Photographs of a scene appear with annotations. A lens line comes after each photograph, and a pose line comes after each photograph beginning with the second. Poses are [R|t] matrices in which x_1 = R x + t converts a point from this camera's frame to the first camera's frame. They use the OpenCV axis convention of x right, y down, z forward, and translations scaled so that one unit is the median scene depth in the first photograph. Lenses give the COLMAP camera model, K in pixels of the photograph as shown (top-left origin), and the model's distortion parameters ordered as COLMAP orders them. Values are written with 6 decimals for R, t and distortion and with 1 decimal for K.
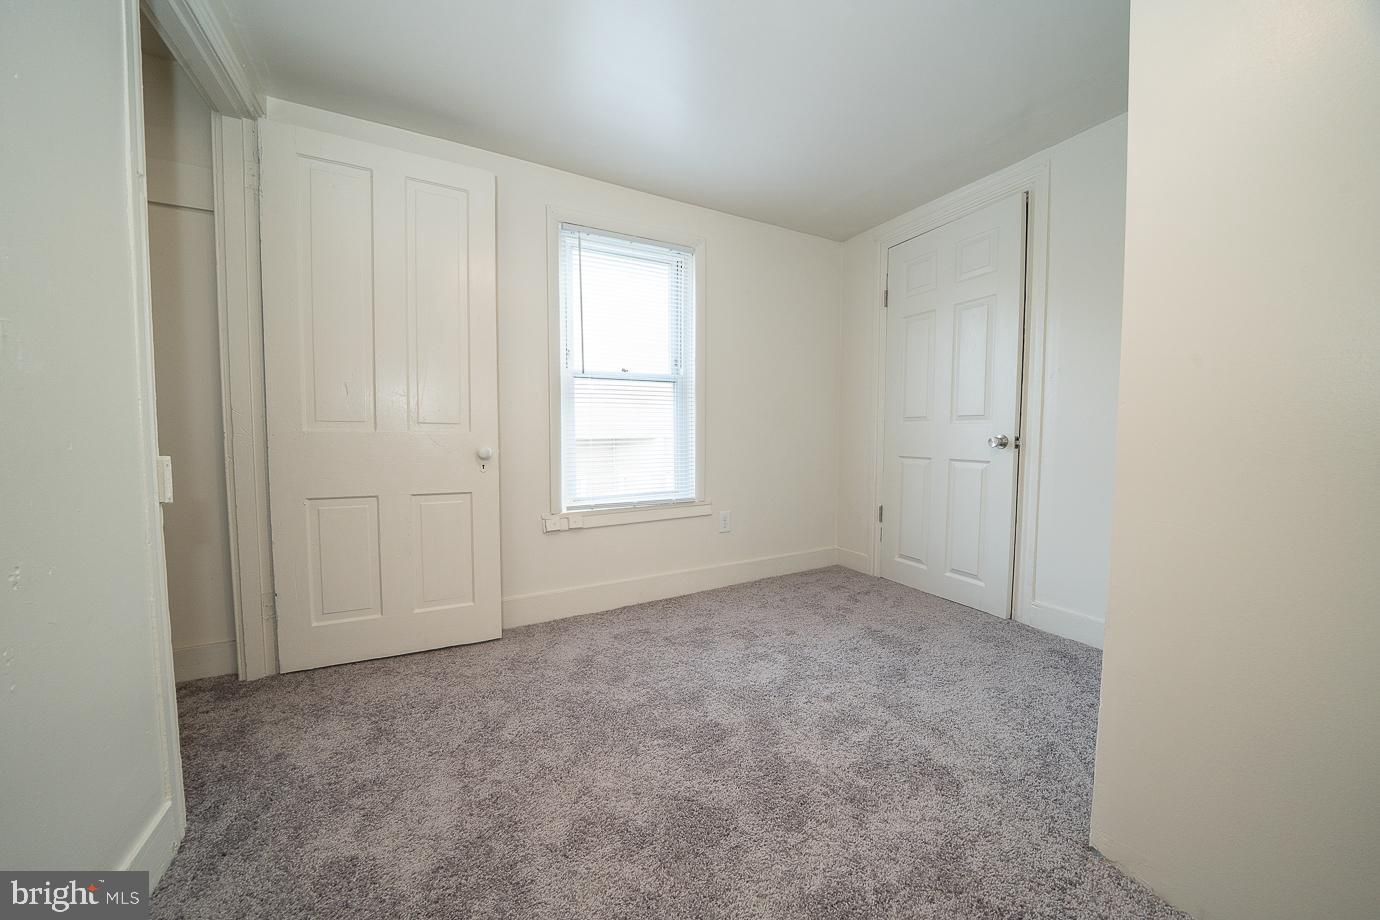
lens RADIAL K [[477.6, 0, 692.3], [0, 477.6, 461.3], [0, 0, 1]] dist [-0.029112, 0.003760]
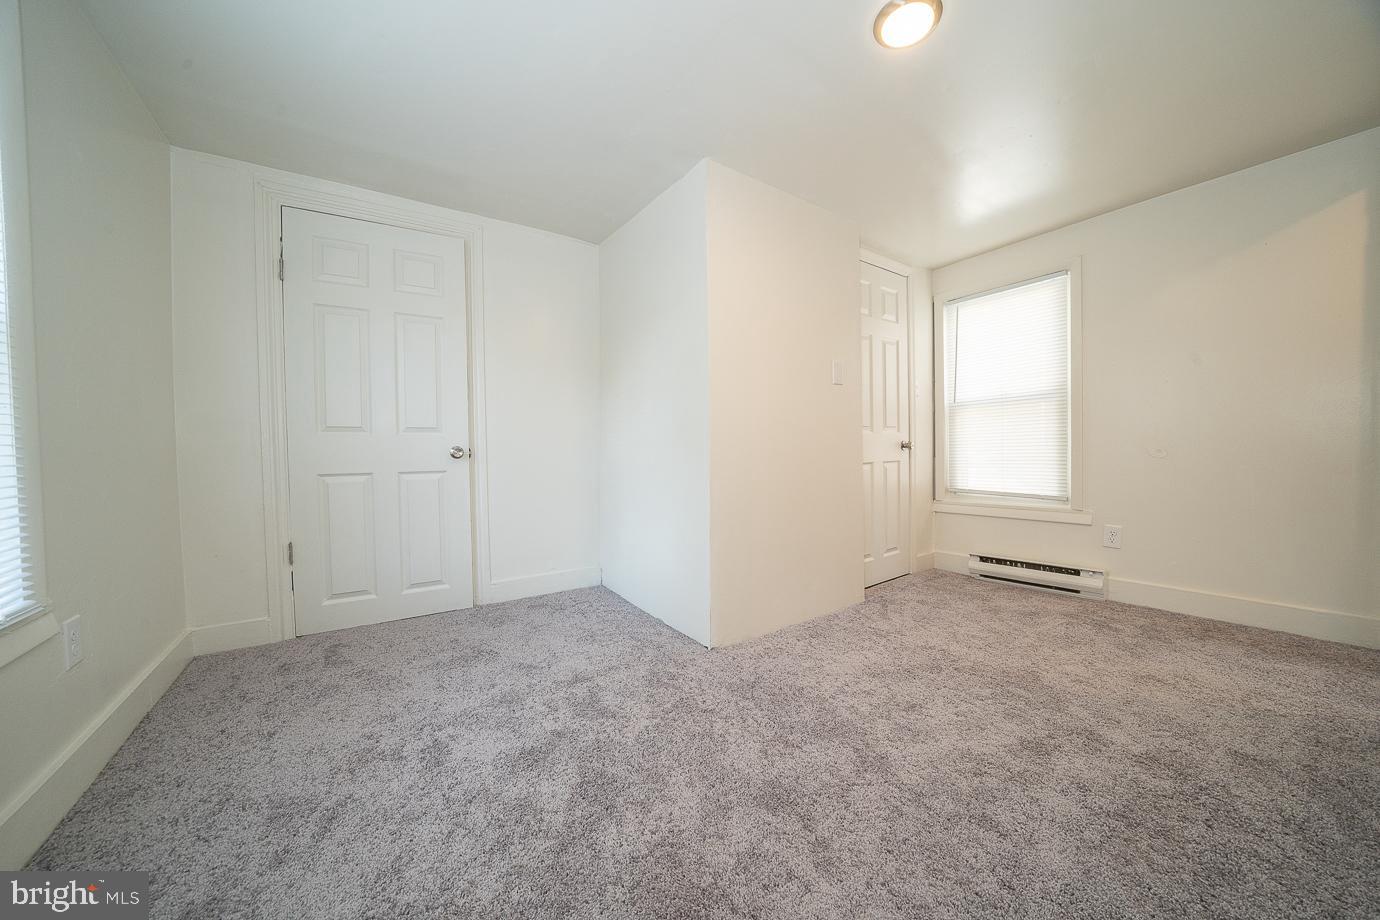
lens RADIAL K [[478.0, 0, 692.5], [0, 478.0, 461.2], [0, 0, 1]] dist [-0.031059, 0.004859]
pose [[-0.112175, -0.027812, 0.993299, -0.487177], [0.068857, 0.996988, 0.035691, -0.021092], [-0.991300, 0.072399, -0.109922, 0.529523]]
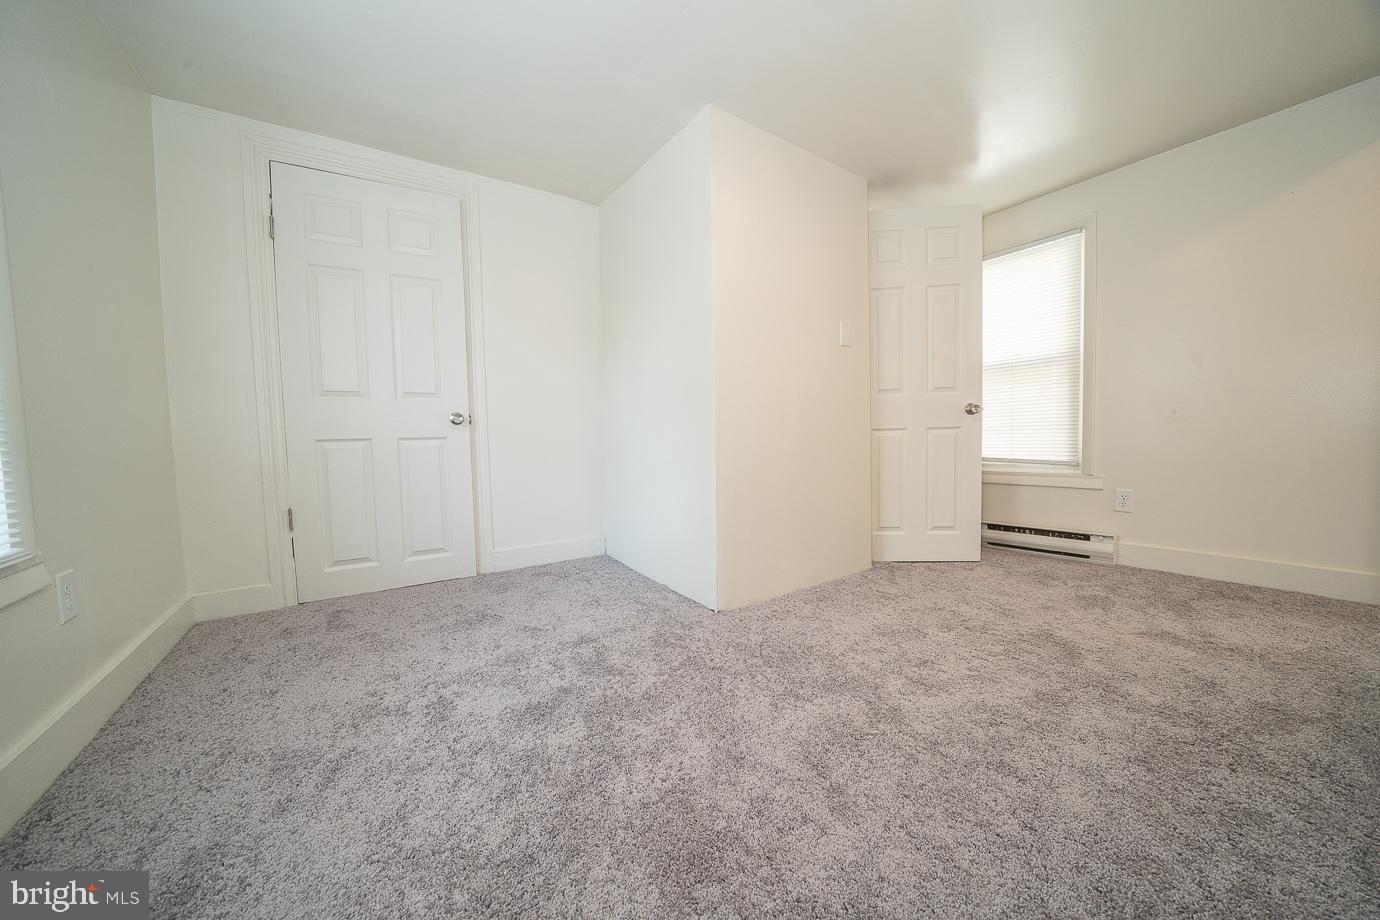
lens RADIAL K [[478.0, 0, 692.5], [0, 478.0, 461.2], [0, 0, 1]] dist [-0.031059, 0.004859]
pose [[-0.109727, -0.059135, 0.992201, -0.469202], [0.076742, 0.994745, 0.067773, 0.022389], [-0.990995, 0.083580, -0.104612, 0.537575]]
